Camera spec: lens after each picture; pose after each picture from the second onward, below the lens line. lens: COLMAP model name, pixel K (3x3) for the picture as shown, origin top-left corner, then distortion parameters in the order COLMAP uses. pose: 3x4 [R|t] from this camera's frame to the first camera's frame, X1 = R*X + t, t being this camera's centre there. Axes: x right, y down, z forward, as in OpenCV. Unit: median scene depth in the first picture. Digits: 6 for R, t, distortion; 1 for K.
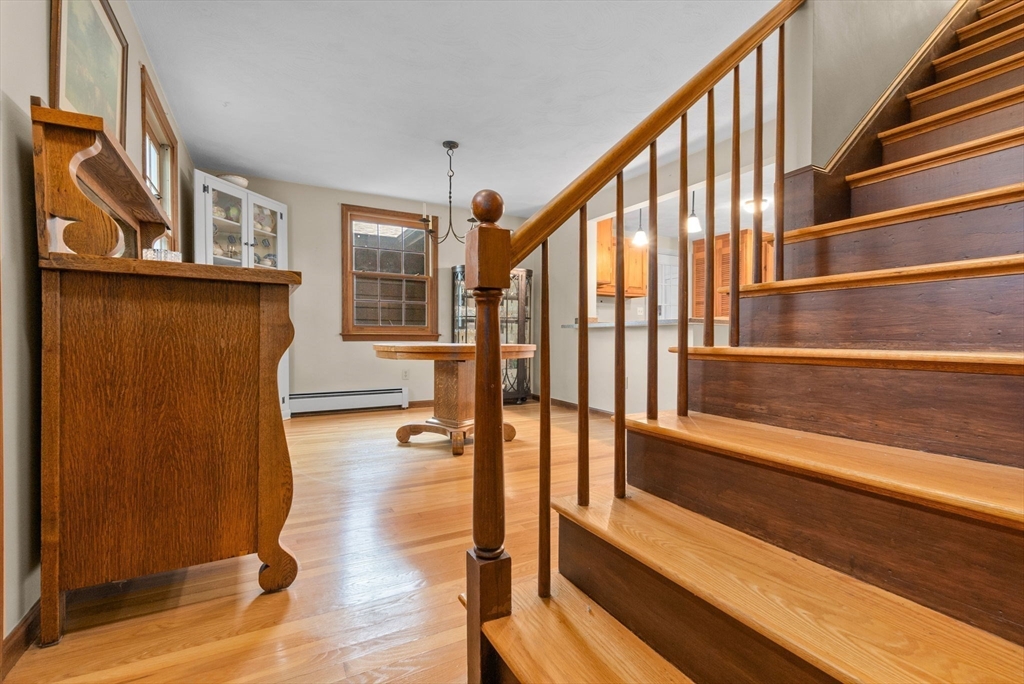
lens RADIAL K [[452.3, 0, 514.7], [0, 452.3, 341.8], [0, 0, 1]] dist [0.000768, -0.000620]
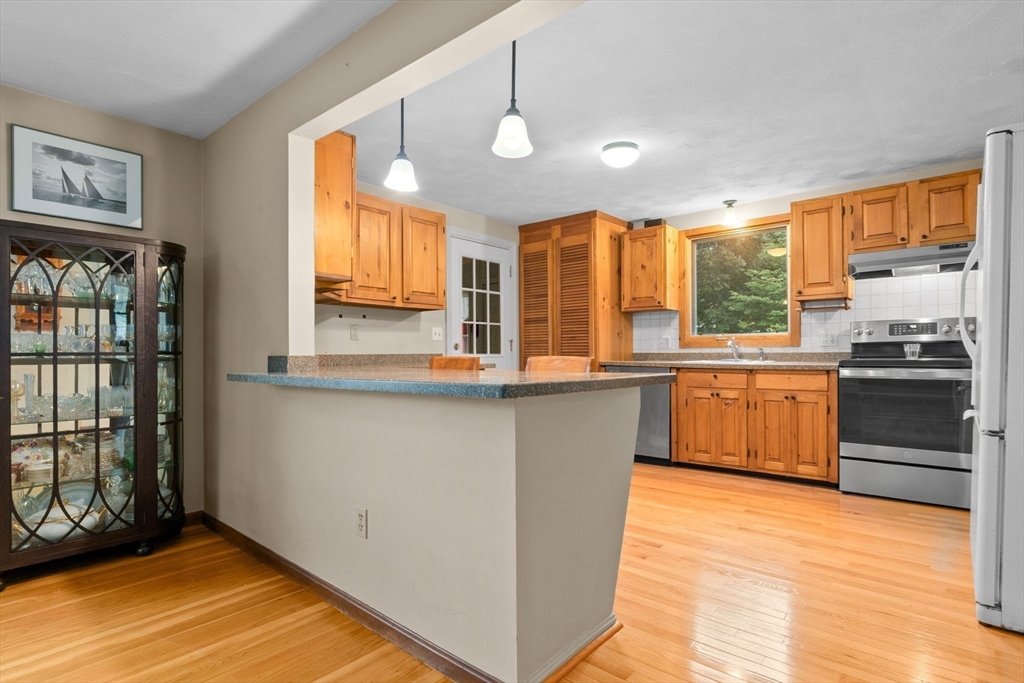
lens RADIAL K [[507.5, 0, 521.7], [0, 507.5, 353.1], [0, 0, 1]] dist [-0.013158, 0.000603]
pose [[0.931735, -0.008076, 0.363049, 0.945755], [0.010961, 0.999923, -0.005885, -0.253349], [-0.362974, 0.009462, 0.931751, 2.320552]]
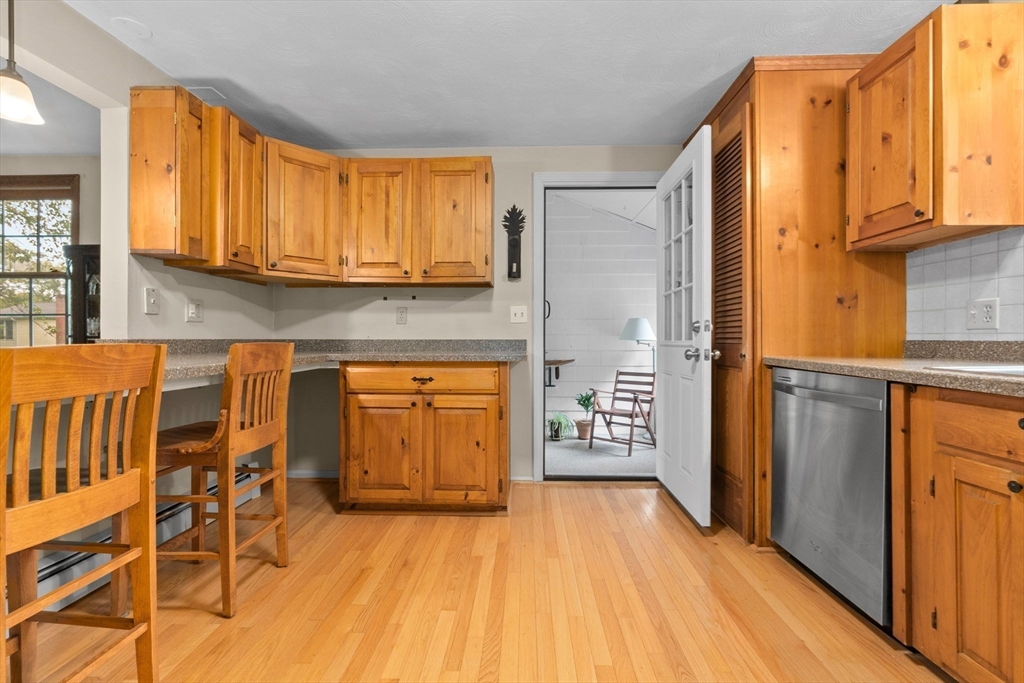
lens RADIAL K [[441.8, 0, 518.3], [0, 441.8, 340.0], [0, 0, 1]] dist [-0.003343, -0.000141]
pose [[0.865321, -0.000841, -0.501217, 3.423687], [-0.003496, 0.999964, -0.007713, -0.255938], [0.501206, 0.008426, 0.865287, 4.139479]]
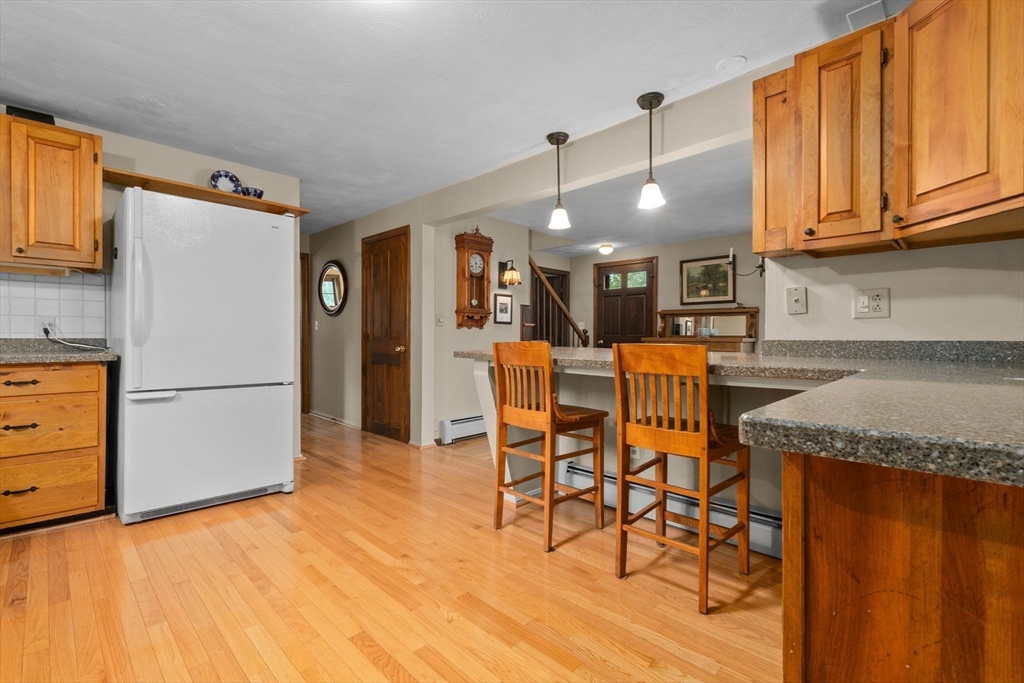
lens RADIAL K [[452.3, 0, 514.7], [0, 452.3, 341.3], [0, 0, 1]] dist [0.000768, -0.000620]
pose [[-0.956429, -0.000838, -0.291963, 2.711215], [-0.007277, 0.999754, 0.020969, -0.298134], [0.291873, 0.022179, -0.956200, 6.676881]]
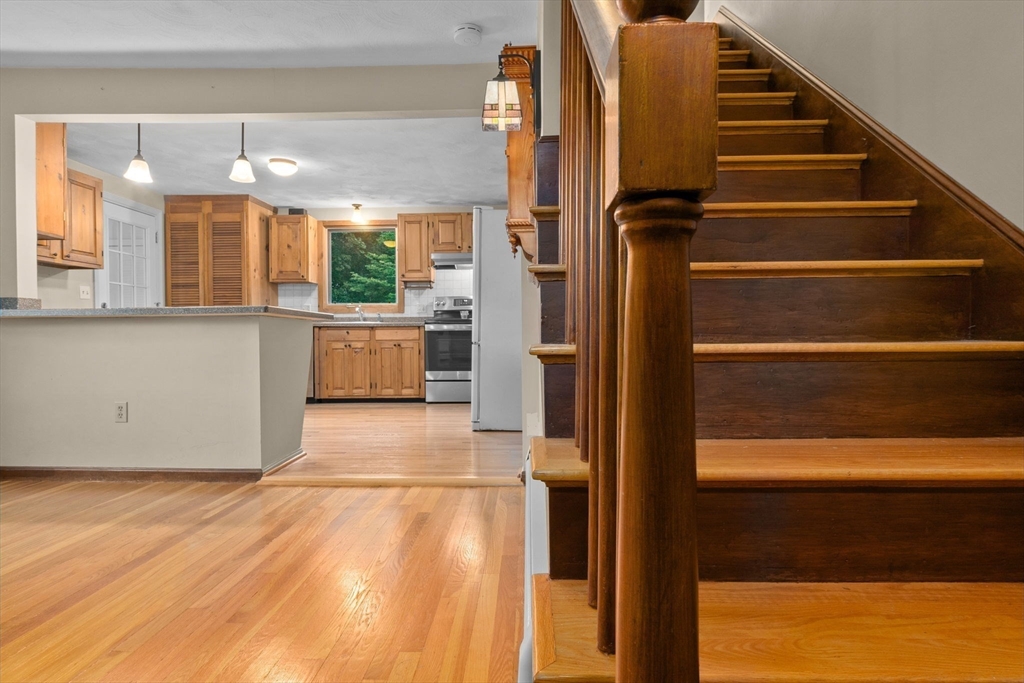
lens RADIAL K [[549.4, 0, 512.0], [0, 549.4, 341.5], [0, 0, 1]] dist [0.000119, -0.000736]
pose [[0.498674, -0.017003, 0.866623, -0.526589], [0.014759, 0.999829, 0.011124, -0.007693], [-0.866664, 0.007243, 0.498839, 0.910786]]
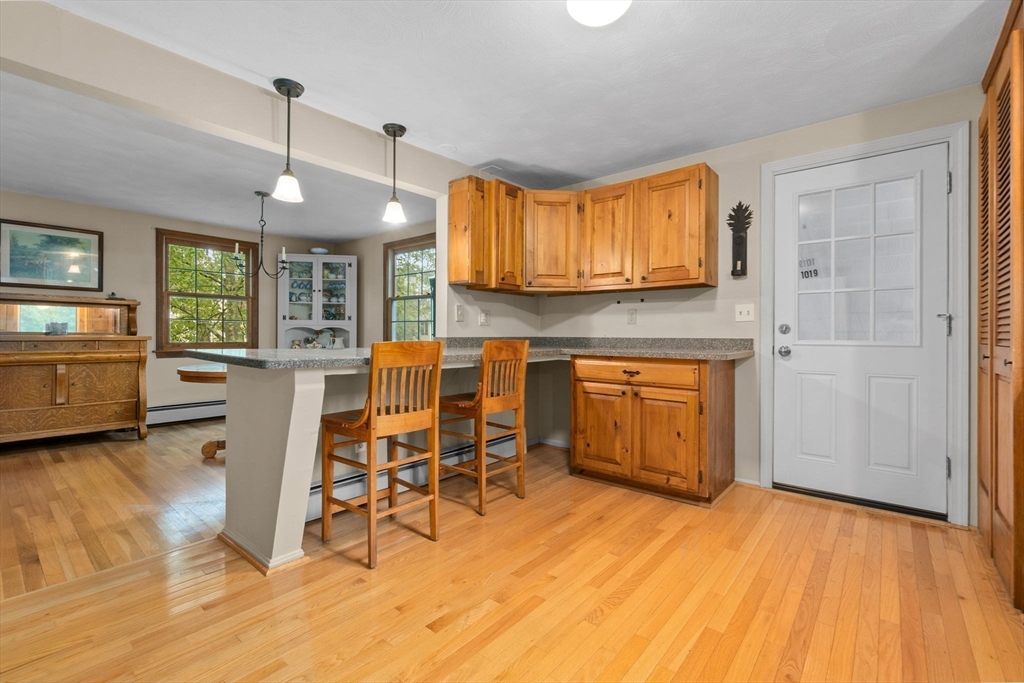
lens RADIAL K [[453.0, 0, 513.9], [0, 453.0, 333.1], [0, 0, 1]] dist [-0.000482, -0.000139]
pose [[0.368153, -0.004461, -0.929755, 4.172335], [-0.011372, 0.999892, -0.009300, -0.272616], [0.929696, 0.013997, 0.368062, 4.209051]]
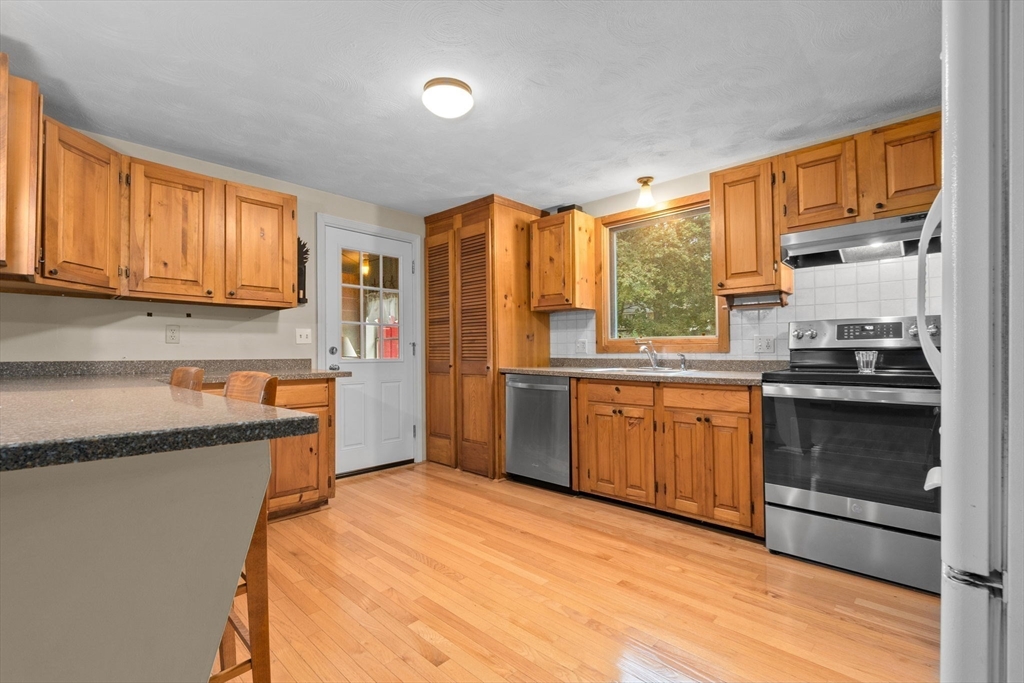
lens RADIAL K [[452.3, 0, 514.7], [0, 452.3, 341.3], [0, 0, 1]] dist [0.000768, -0.000620]
pose [[0.950486, 0.004247, 0.310740, 2.351879], [0.006127, 0.999456, -0.032399, -0.295164], [-0.310708, 0.032699, 0.949943, 2.965300]]
